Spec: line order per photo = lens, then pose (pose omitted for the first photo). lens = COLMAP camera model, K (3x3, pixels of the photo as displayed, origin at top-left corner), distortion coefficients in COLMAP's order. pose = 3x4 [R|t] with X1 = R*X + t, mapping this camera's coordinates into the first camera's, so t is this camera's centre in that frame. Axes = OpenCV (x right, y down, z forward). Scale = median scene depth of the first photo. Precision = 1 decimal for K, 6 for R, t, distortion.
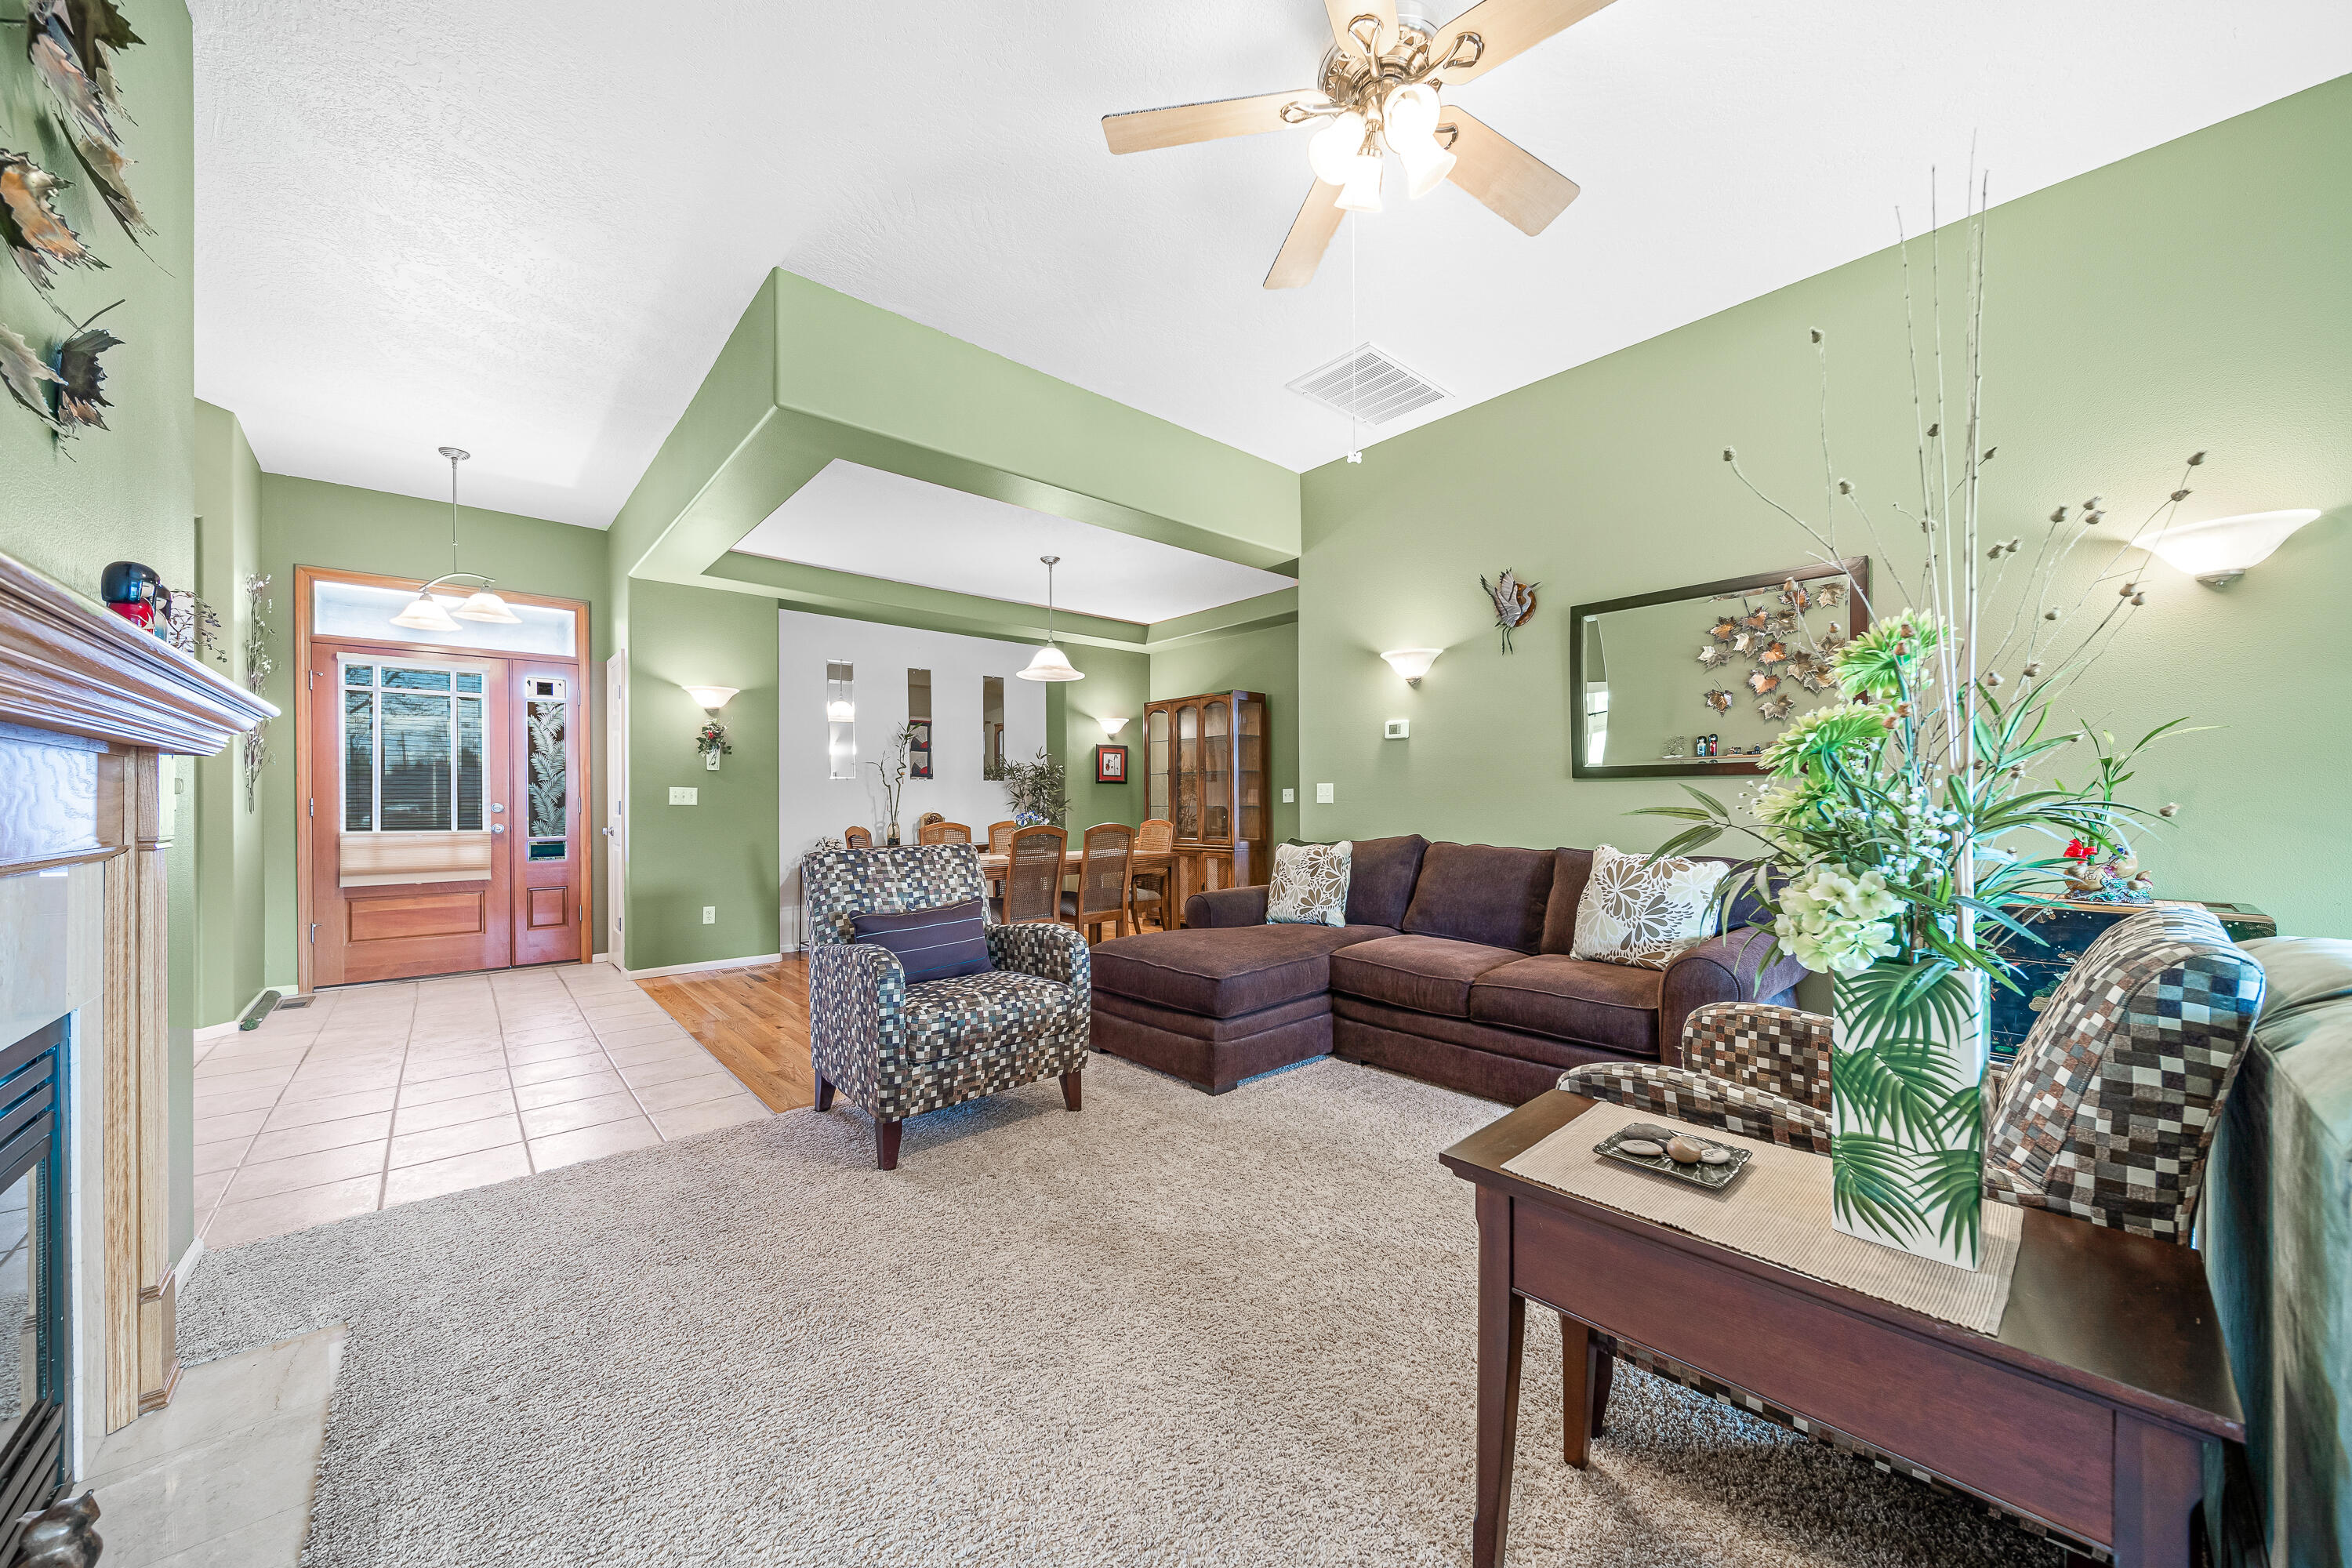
lens RADIAL K [[830.6, 0, 1154.3], [0, 830.6, 787.5], [0, 0, 1]] dist [0.000930, -0.001113]
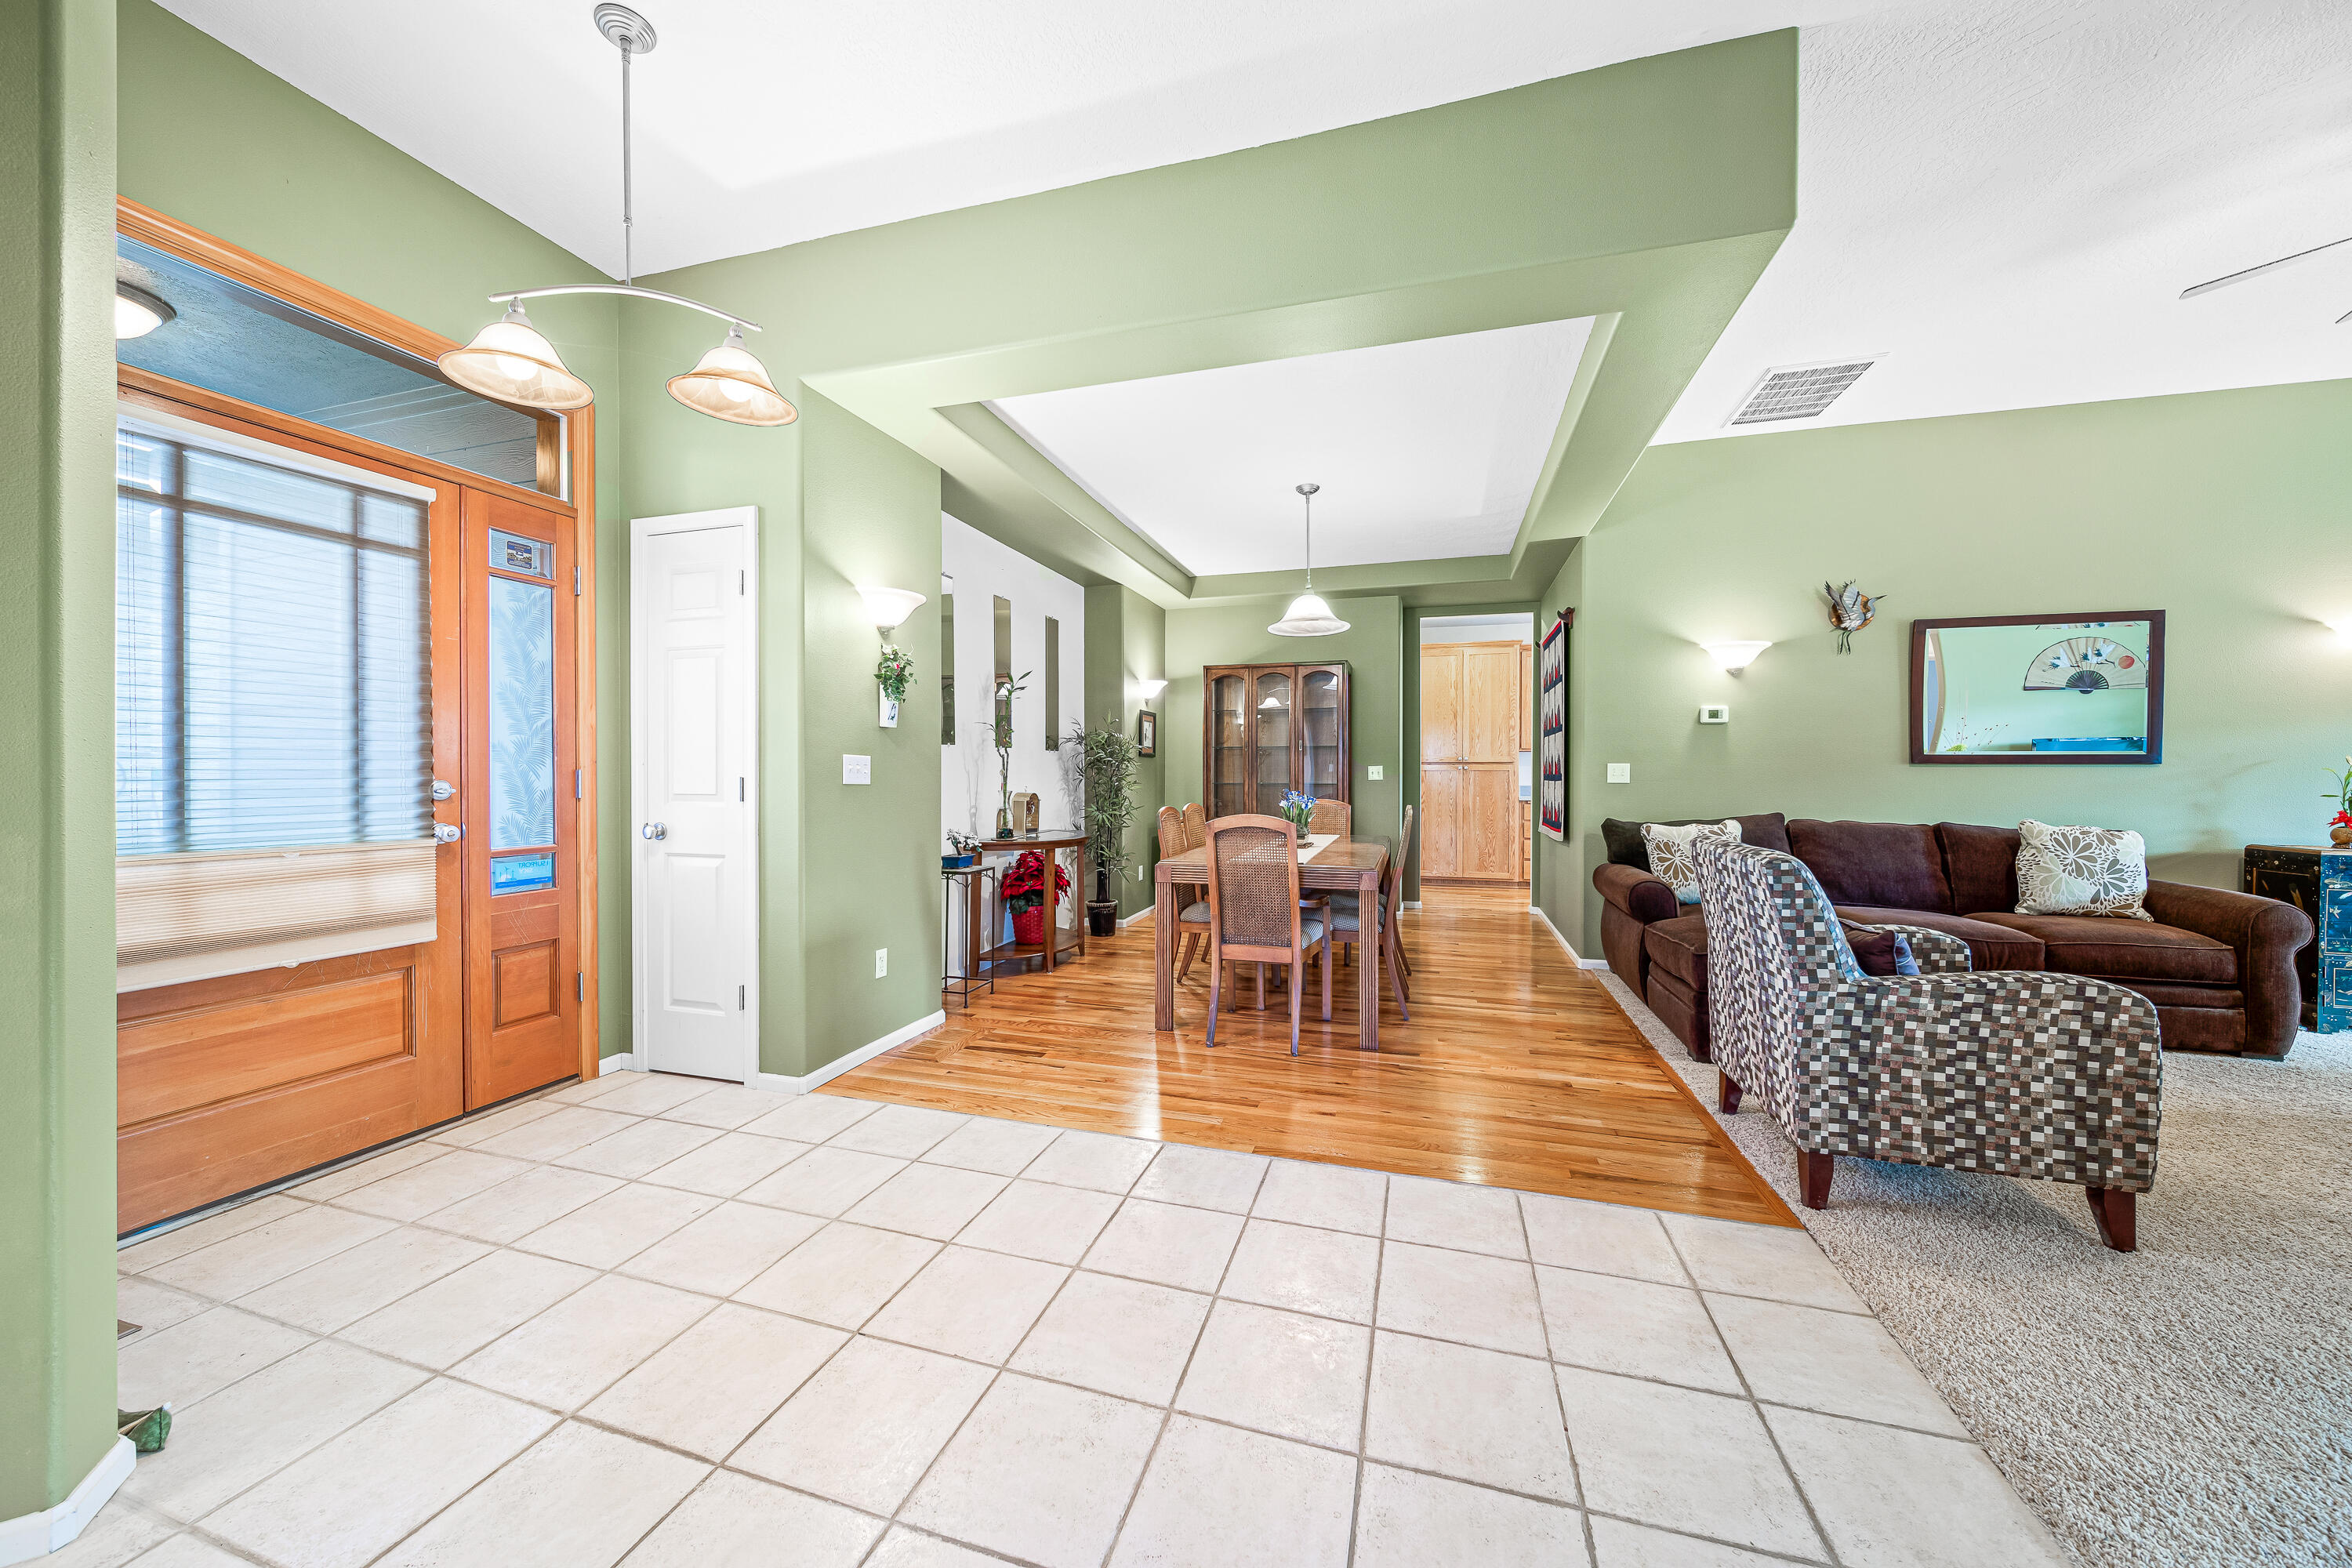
lens RADIAL K [[830.6, 0, 1164.7], [0, 830.6, 777.6], [0, 0, 1]] dist [0.000930, -0.001113]
pose [[0.846645, 0.003173, 0.532149, -0.884064], [-0.015053, 0.999725, 0.017988, 0.002466], [-0.531945, -0.023239, 0.846460, 0.473888]]
